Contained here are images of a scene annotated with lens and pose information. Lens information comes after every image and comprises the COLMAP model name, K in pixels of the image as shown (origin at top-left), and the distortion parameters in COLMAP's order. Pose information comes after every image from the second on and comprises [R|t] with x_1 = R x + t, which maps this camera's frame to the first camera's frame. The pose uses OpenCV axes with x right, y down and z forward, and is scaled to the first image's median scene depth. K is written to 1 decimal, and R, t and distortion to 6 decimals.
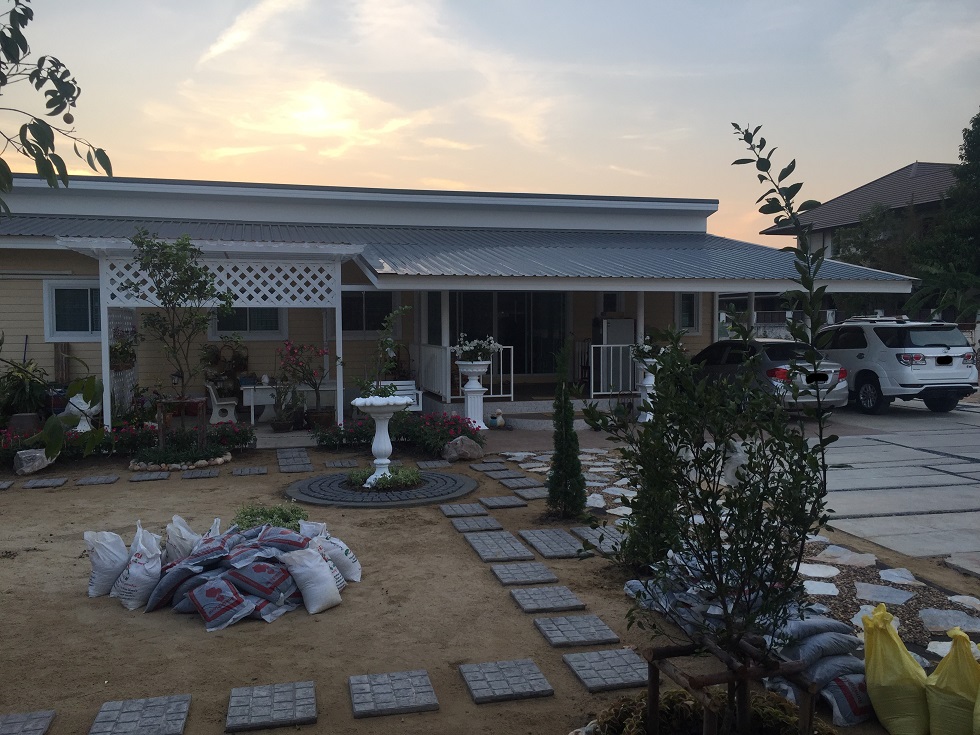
lens RADIAL K [[832.3, 0, 488.7], [0, 832.3, 371.1], [0, 0, 1]] dist [0.085335, -0.110675]
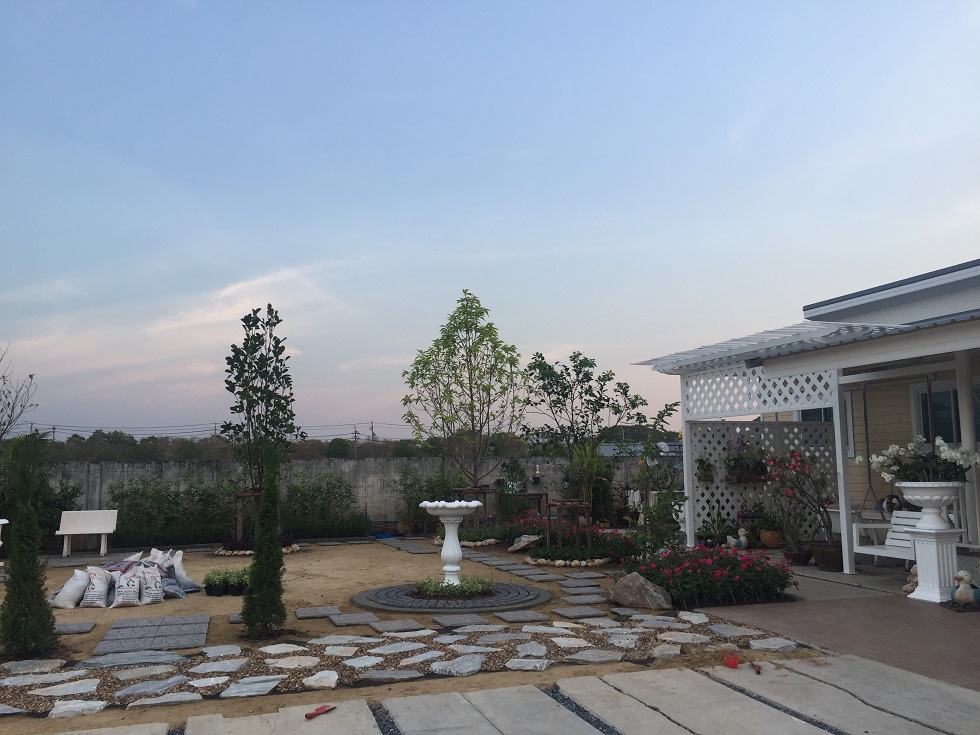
lens RADIAL K [[832.3, 0, 488.7], [0, 832.3, 371.1], [0, 0, 1]] dist [0.085335, -0.110675]
pose [[0.073197, -0.108656, -0.991381, 0.580209], [-0.050386, 0.992375, -0.112485, -0.006675], [0.996044, 0.058185, 0.067164, 0.655888]]
